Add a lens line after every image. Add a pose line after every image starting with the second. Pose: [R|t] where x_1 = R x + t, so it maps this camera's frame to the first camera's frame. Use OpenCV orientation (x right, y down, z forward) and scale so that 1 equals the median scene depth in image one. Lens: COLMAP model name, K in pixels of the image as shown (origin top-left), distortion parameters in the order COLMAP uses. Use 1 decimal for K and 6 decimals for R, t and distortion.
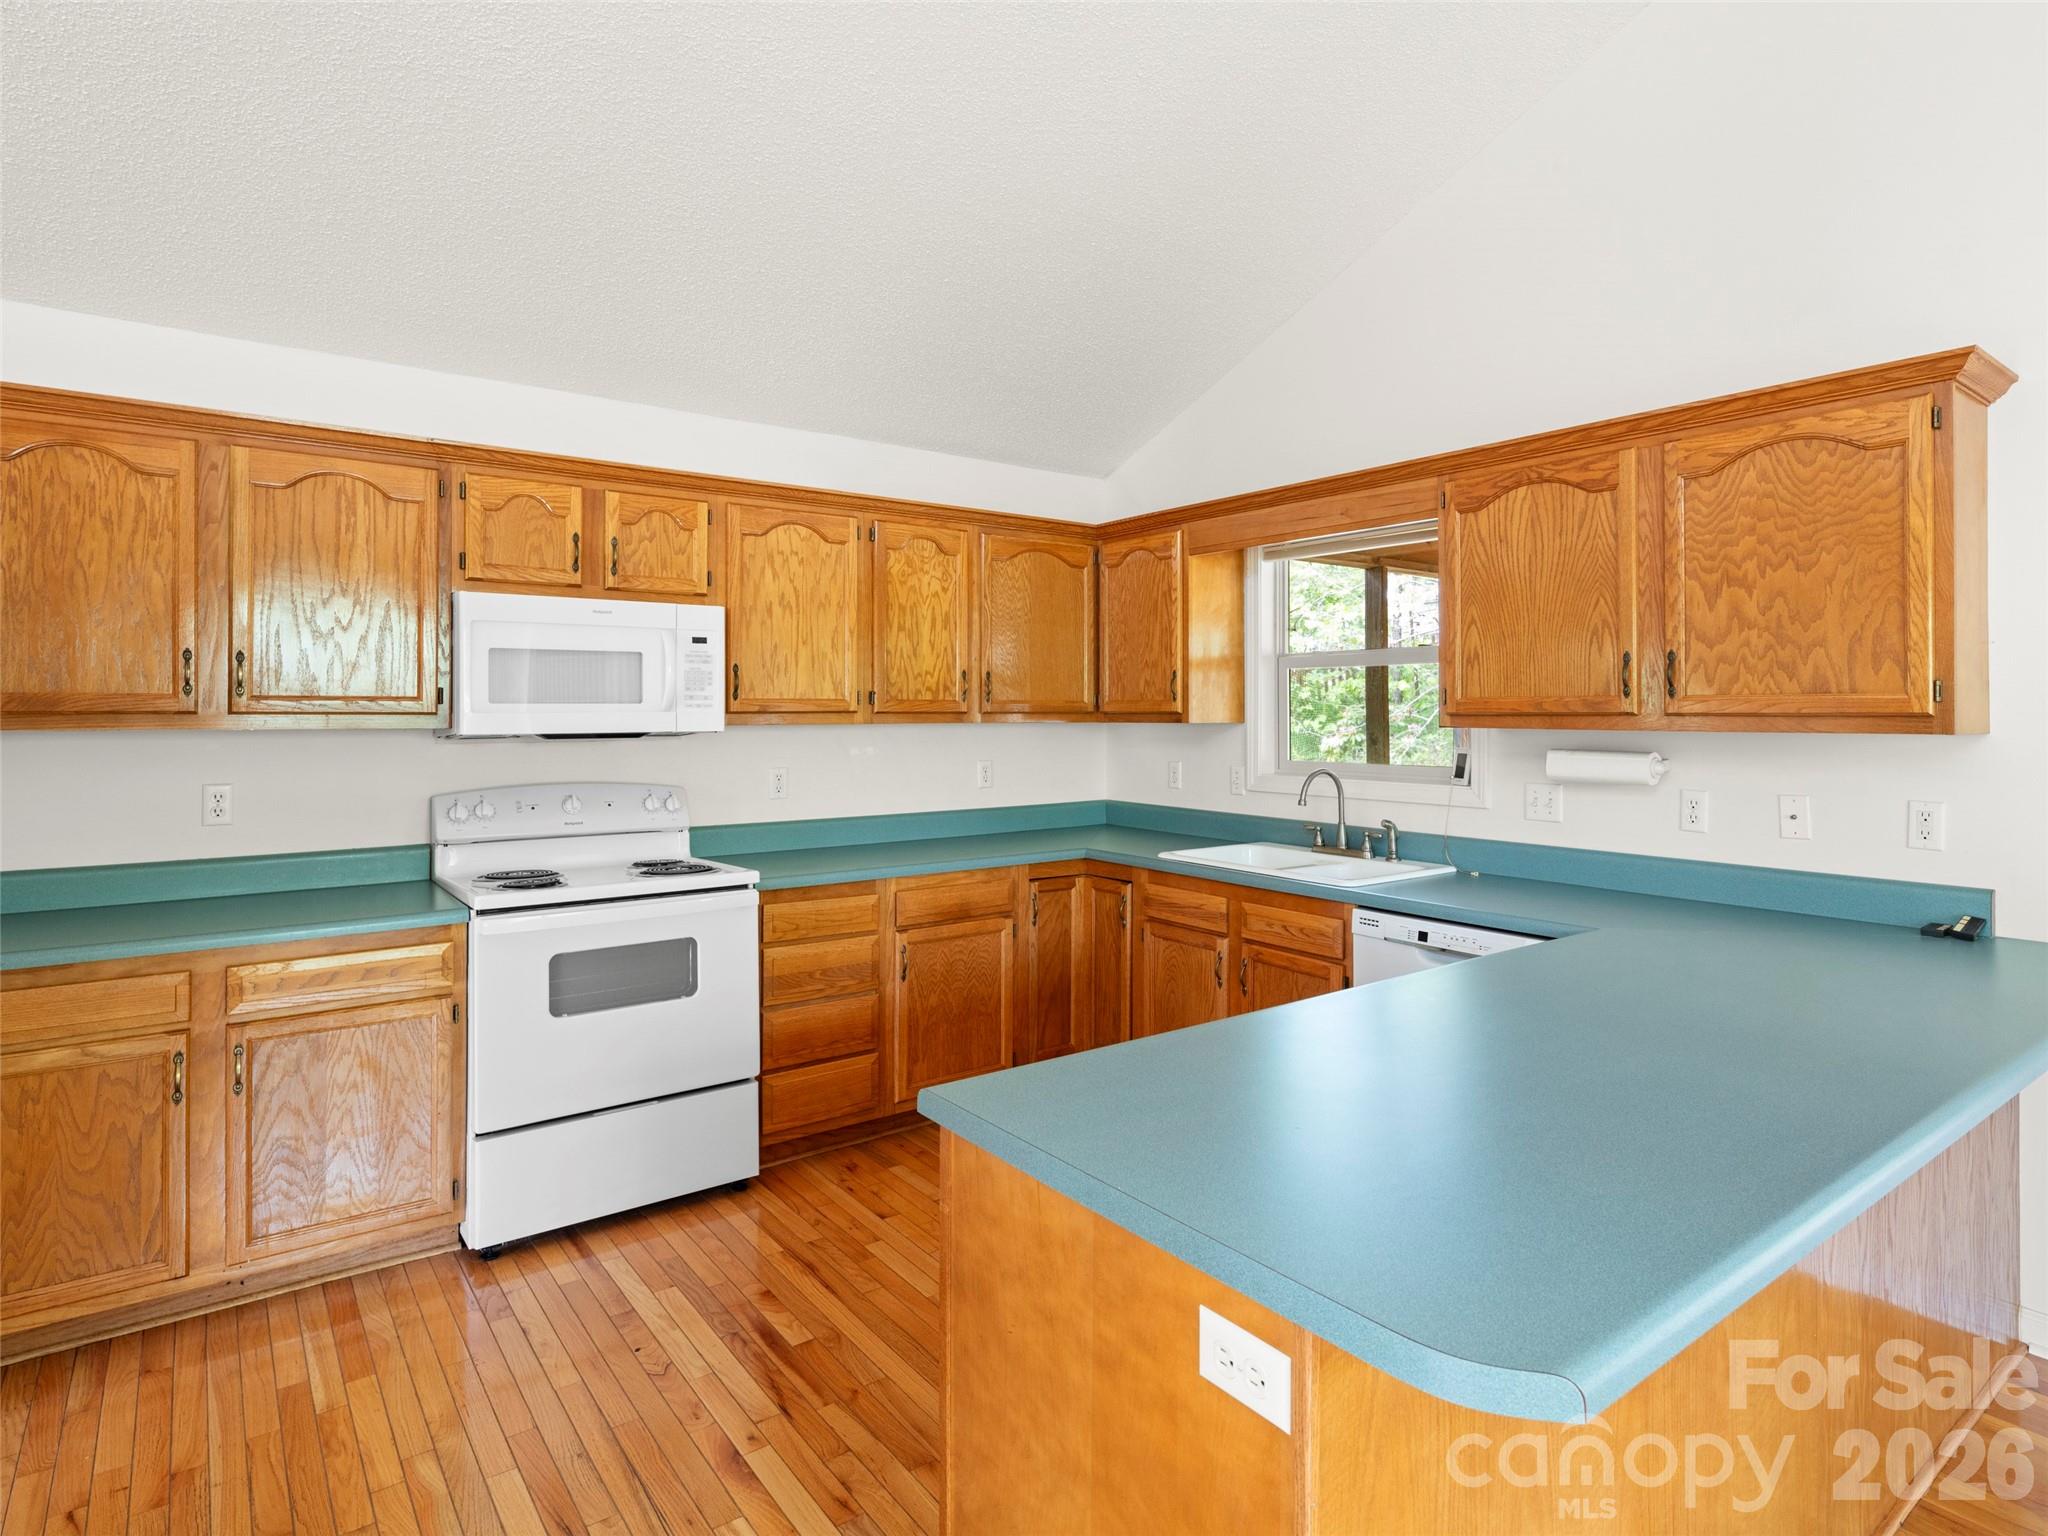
lens RADIAL K [[1112.4, 0, 1068.9], [0, 1112.4, 708.9], [0, 0, 1]] dist [0.004775, -0.005246]
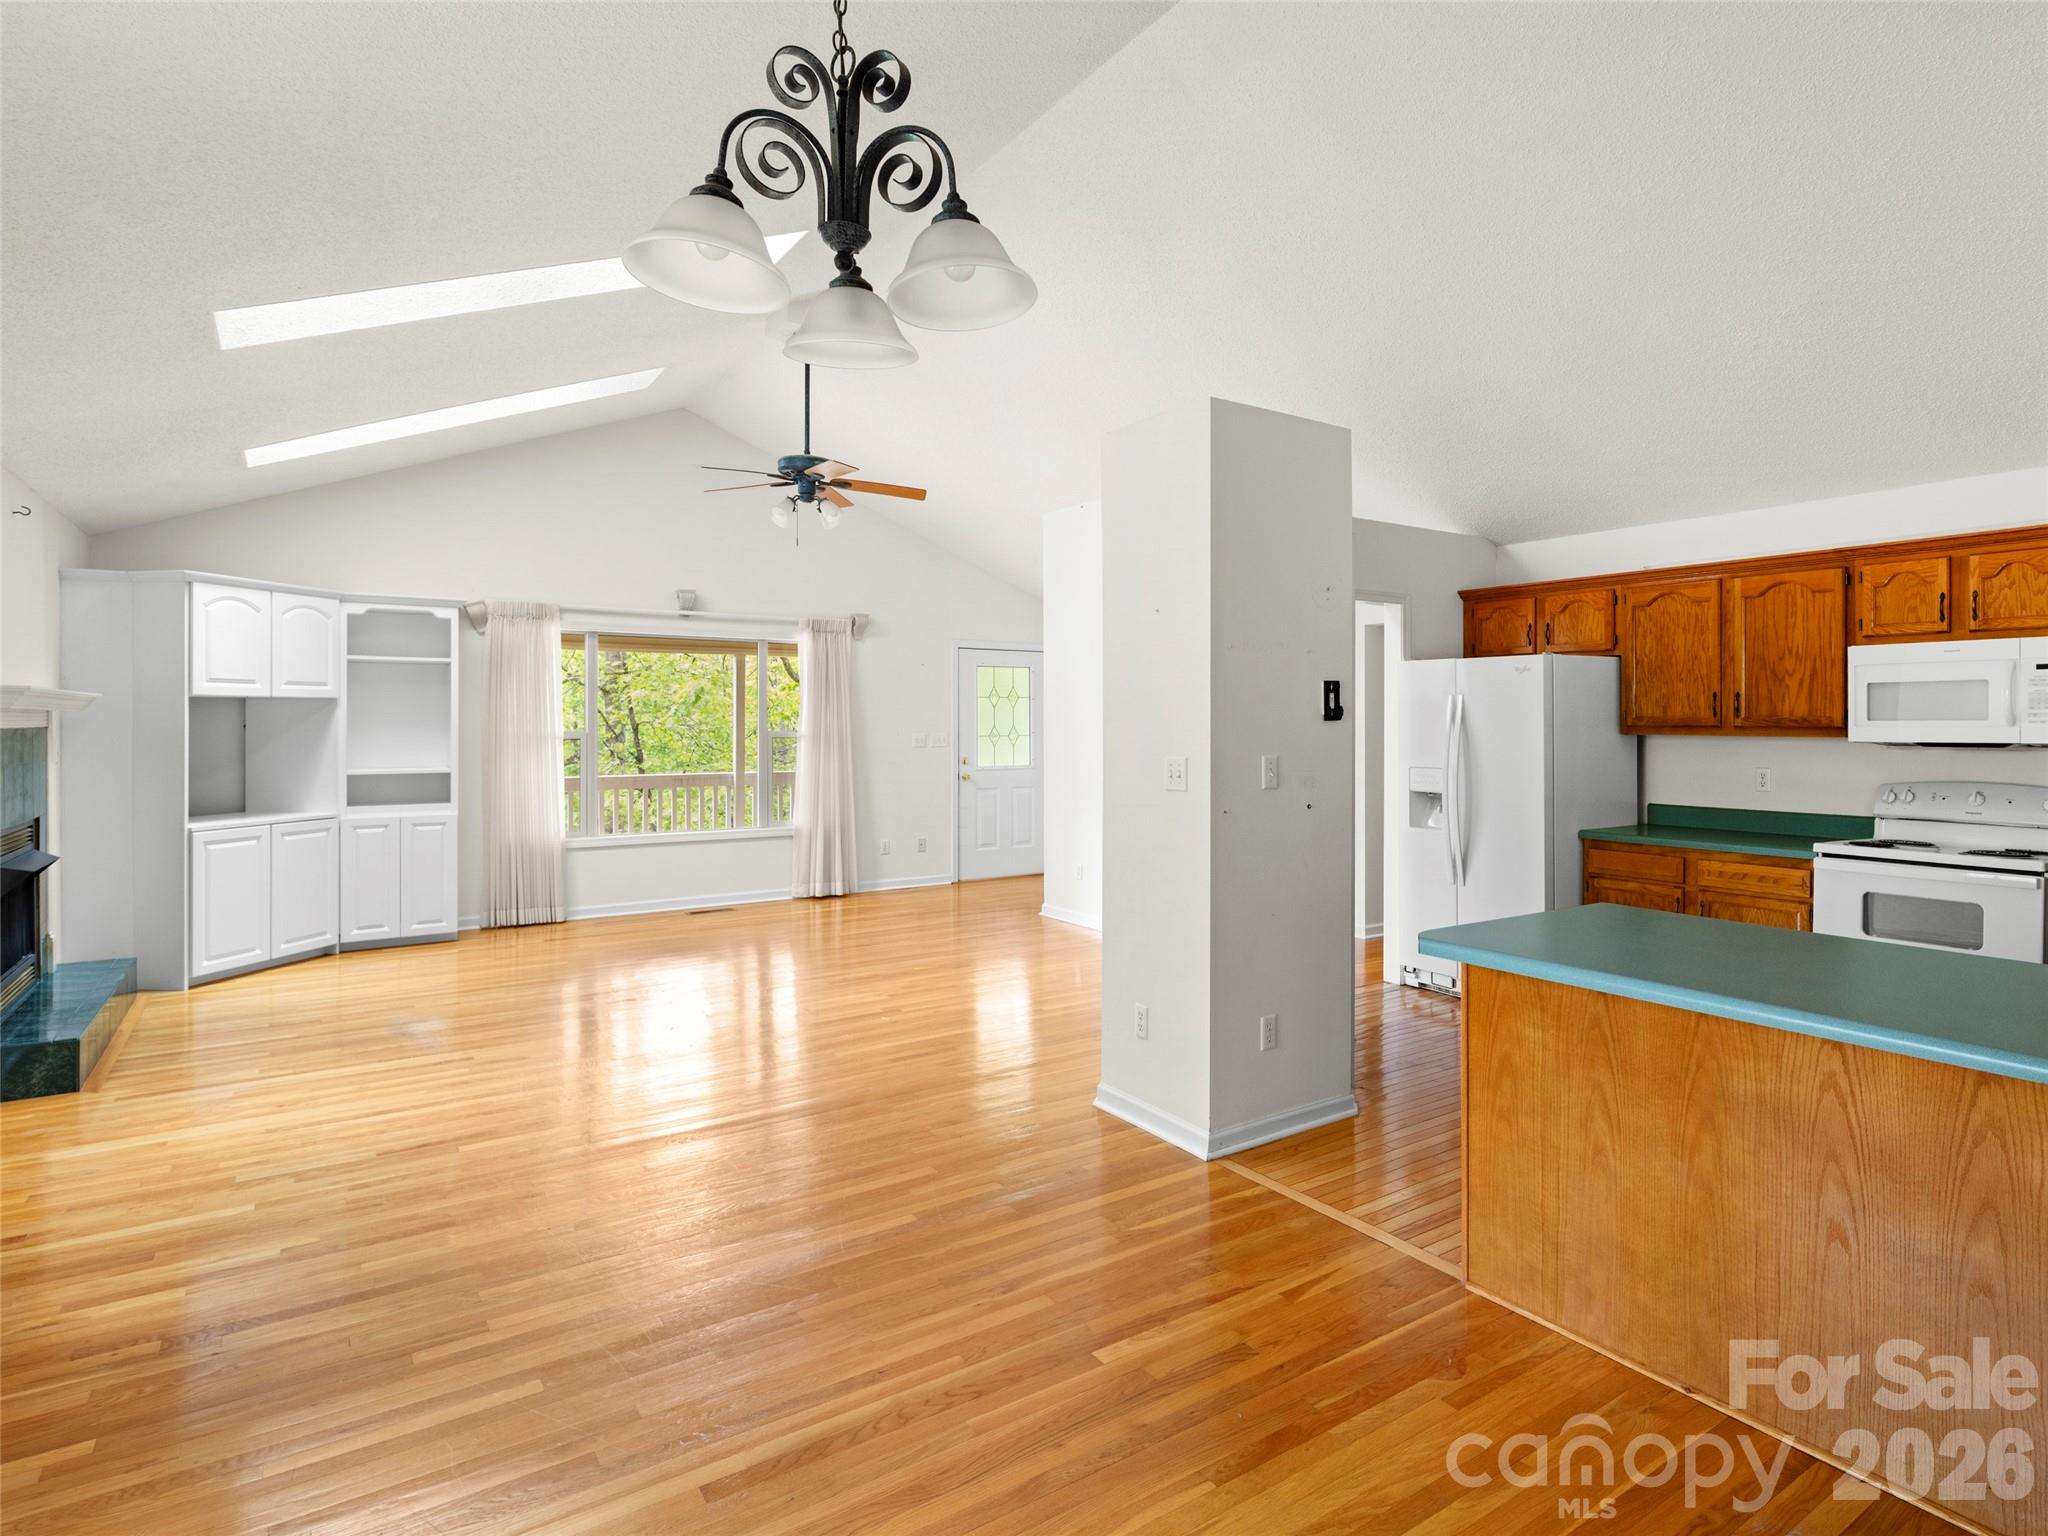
lens RADIAL K [[1112.4, 0, 1167.4], [0, 1112.4, 723.7], [0, 0, 1]] dist [0.004775, -0.005246]
pose [[-0.003103, -0.000517, -0.999995, 0.940508], [-0.000817, 1.000000, -0.000514, 0.000681], [0.999995, 0.000816, -0.003104, 0.078607]]
